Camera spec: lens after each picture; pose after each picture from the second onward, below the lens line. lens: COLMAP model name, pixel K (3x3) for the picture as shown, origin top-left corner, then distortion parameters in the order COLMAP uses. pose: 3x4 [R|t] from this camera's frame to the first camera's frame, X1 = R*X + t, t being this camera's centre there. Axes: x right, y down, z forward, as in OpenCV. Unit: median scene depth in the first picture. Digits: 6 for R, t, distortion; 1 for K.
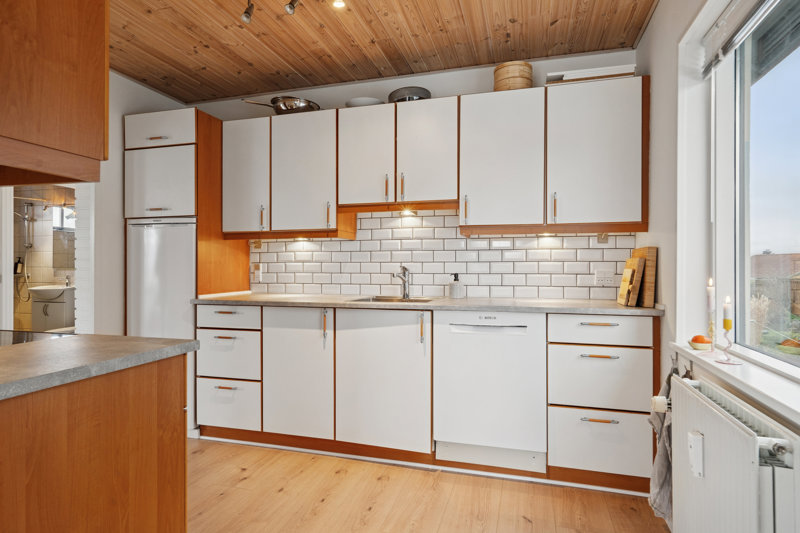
lens RADIAL K [[427.8, 0, 404.1], [0, 427.8, 266.7], [0, 0, 1]] dist [-0.001327, -0.000050]
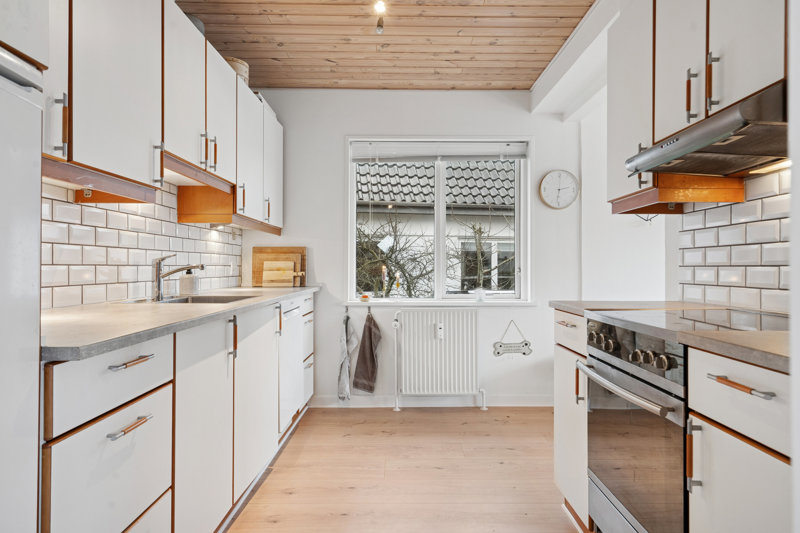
lens RADIAL K [[463.1, 0, 403.0], [0, 463.1, 267.5], [0, 0, 1]] dist [0.002198, 0.003090]
pose [[-0.262477, -0.001743, 0.964937, -1.035805], [-0.004631, 0.999989, 0.000547, 0.021465], [-0.964927, -0.004325, -0.262482, 1.012031]]
